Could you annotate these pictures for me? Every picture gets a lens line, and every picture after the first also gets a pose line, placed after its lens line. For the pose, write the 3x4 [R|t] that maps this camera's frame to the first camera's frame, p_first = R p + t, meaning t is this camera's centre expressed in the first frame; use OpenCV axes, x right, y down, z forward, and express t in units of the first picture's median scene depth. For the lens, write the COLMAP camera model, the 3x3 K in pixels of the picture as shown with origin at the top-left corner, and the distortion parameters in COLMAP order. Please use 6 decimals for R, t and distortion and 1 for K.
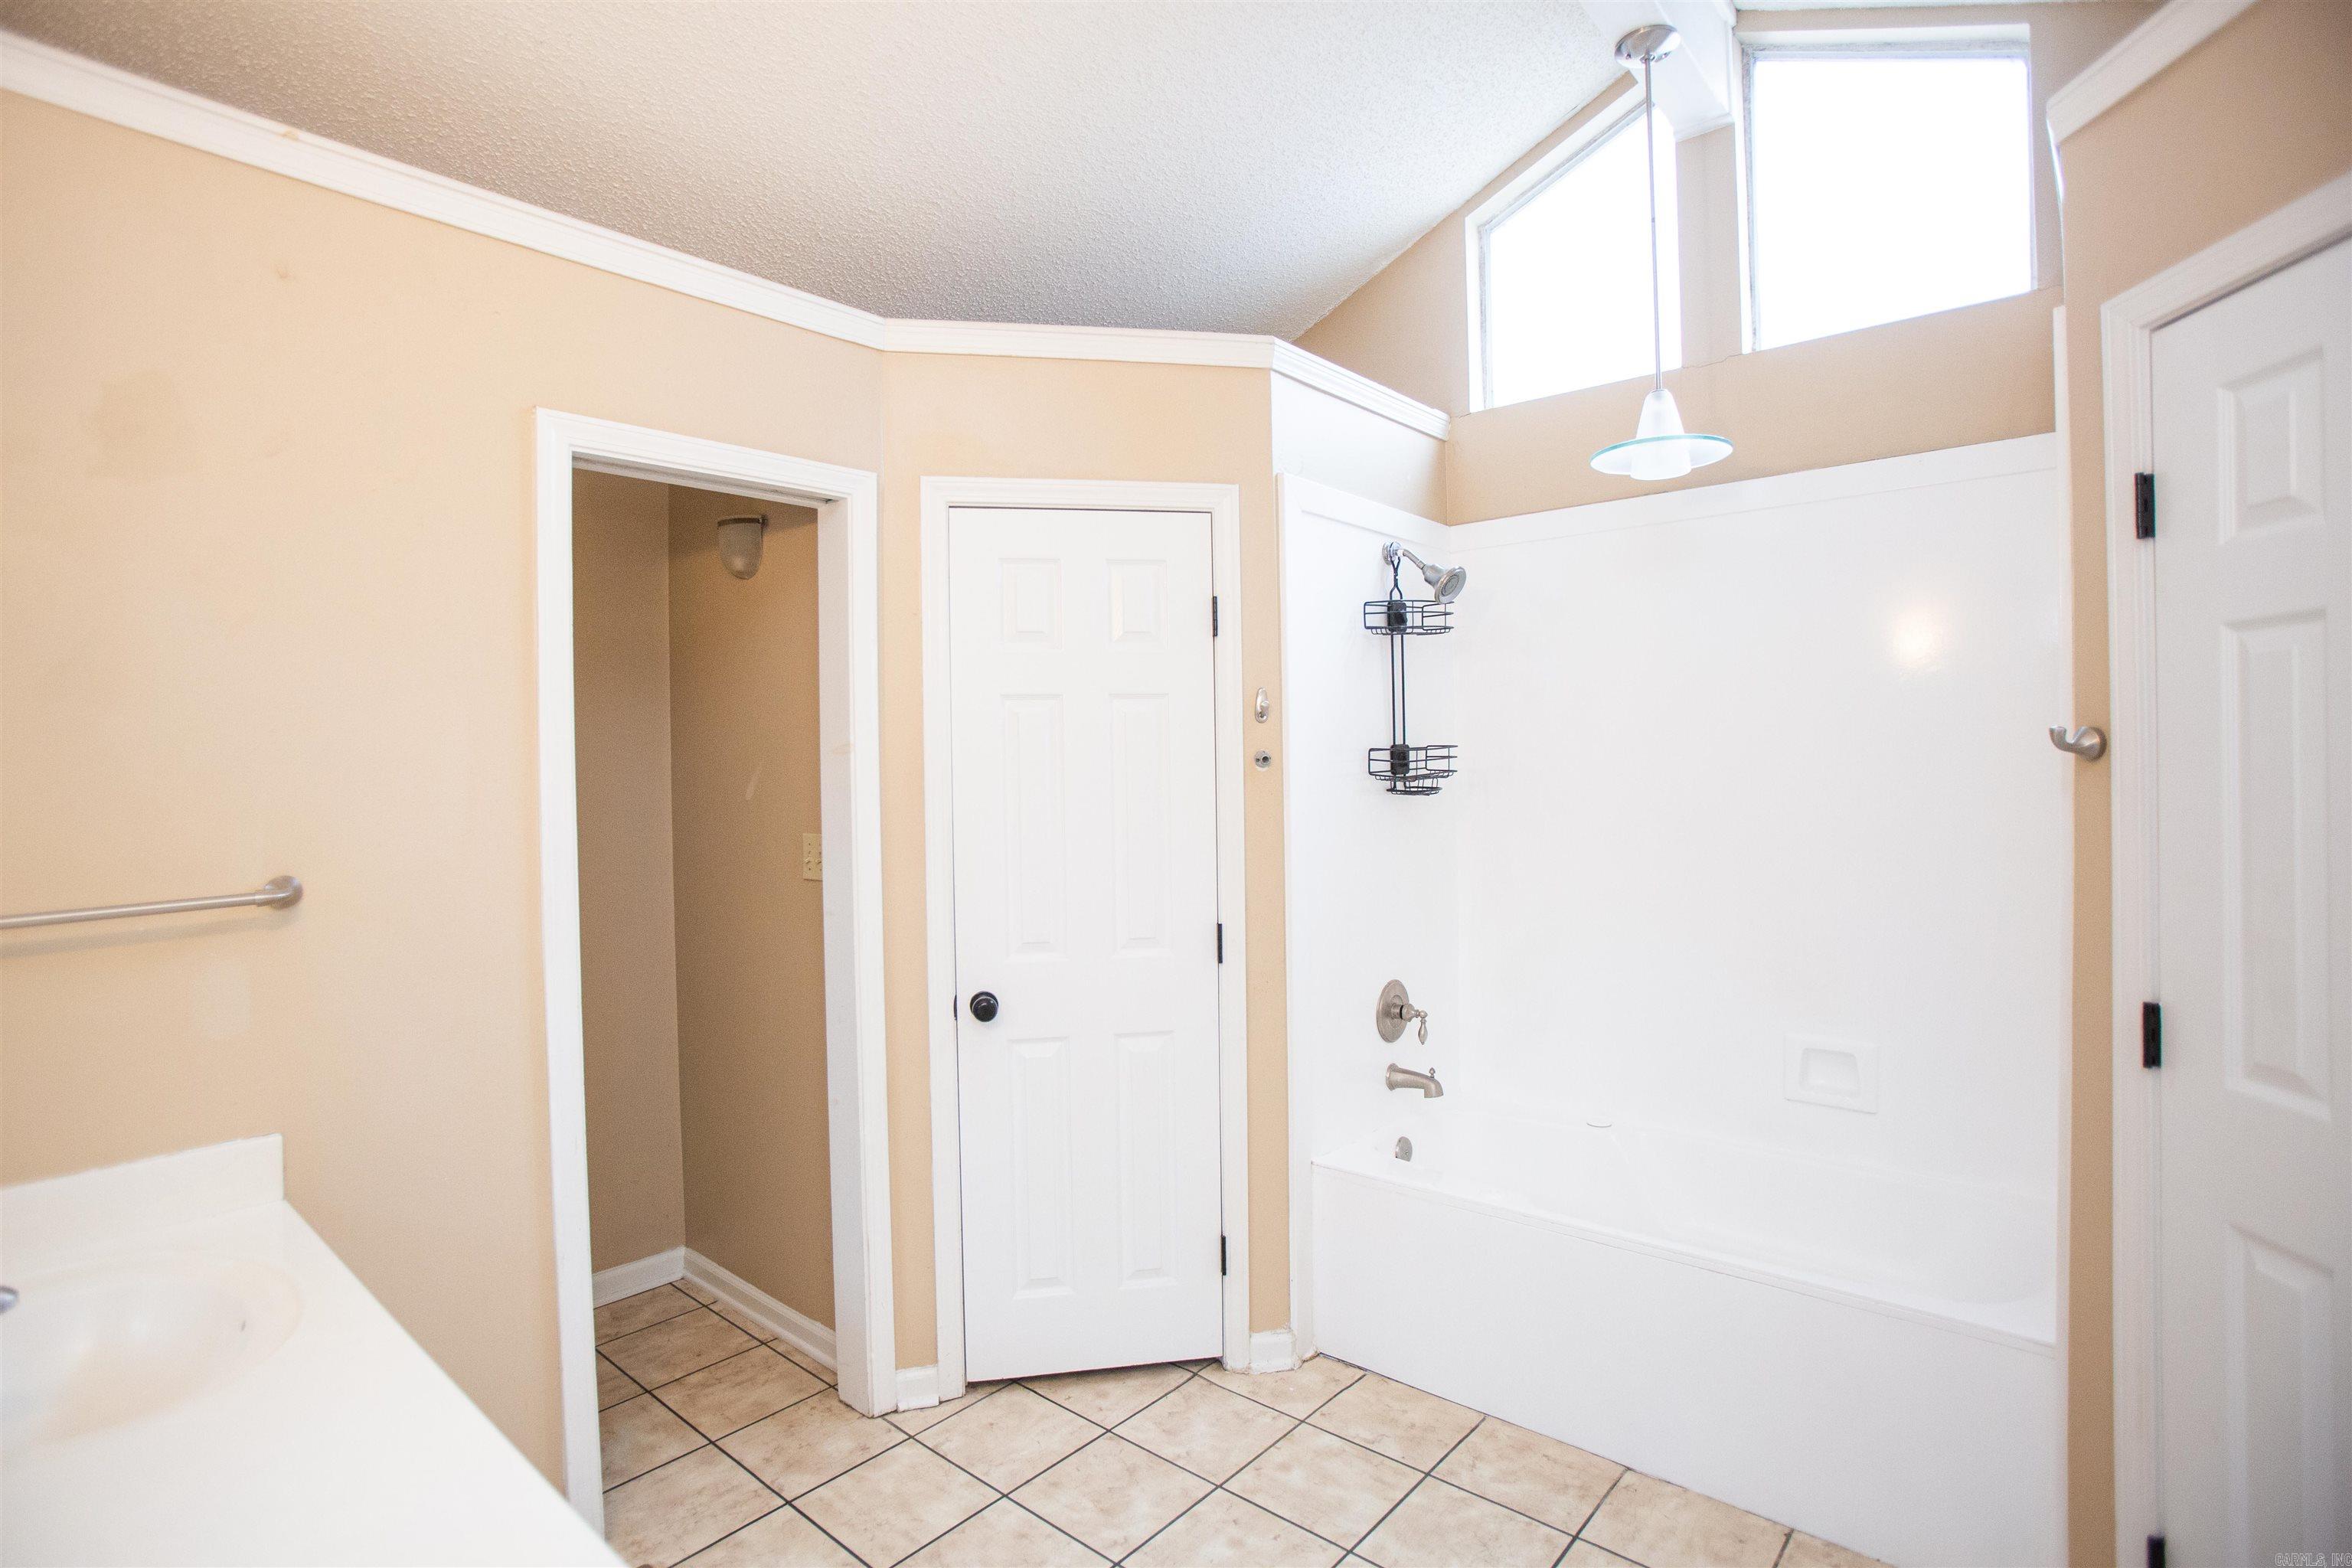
lens RADIAL K [[1145.1, 0, 1176.0], [0, 1145.1, 784.0], [0, 0, 1]] dist [-0.133483, 0.050261]
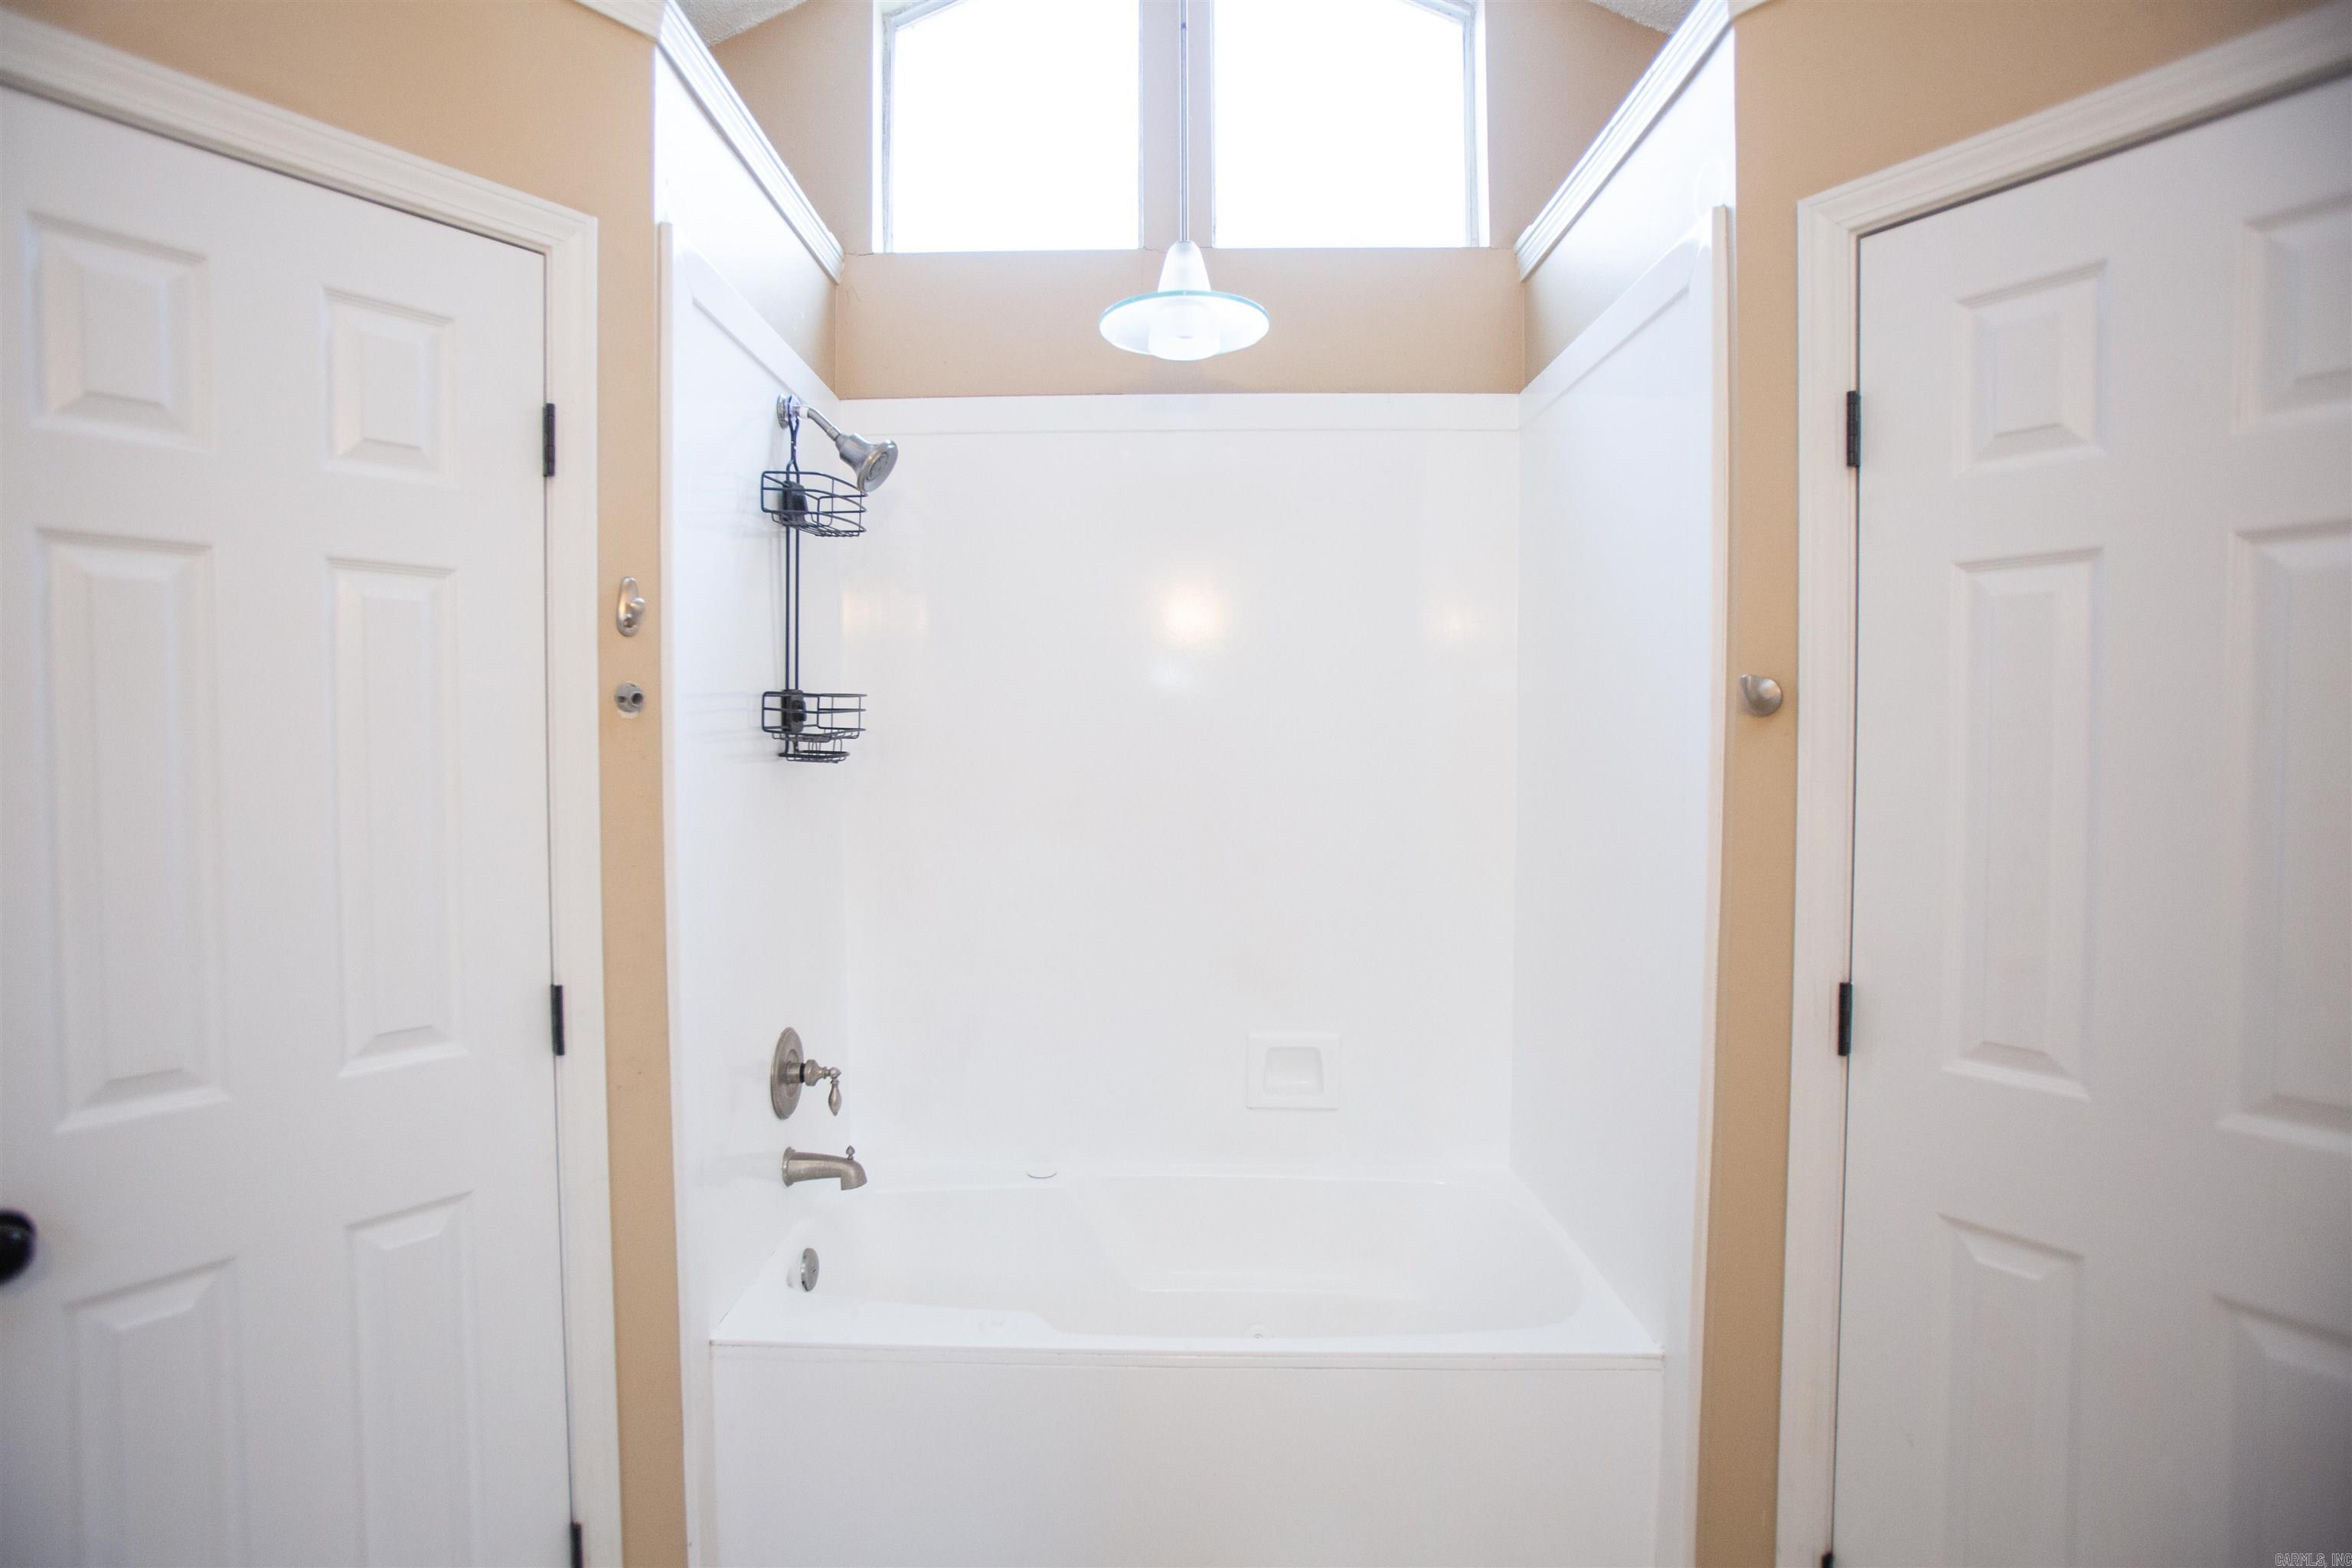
lens RADIAL K [[1132.4, 0, 1137.5], [0, 1132.4, 775.7], [0, 0, 1]] dist [-0.074515, 0.036178]
pose [[0.777272, -0.006742, 0.629129, -0.075932], [-0.000908, 0.999930, 0.011837, 0.010114], [-0.629164, -0.009772, 0.777211, 0.348790]]
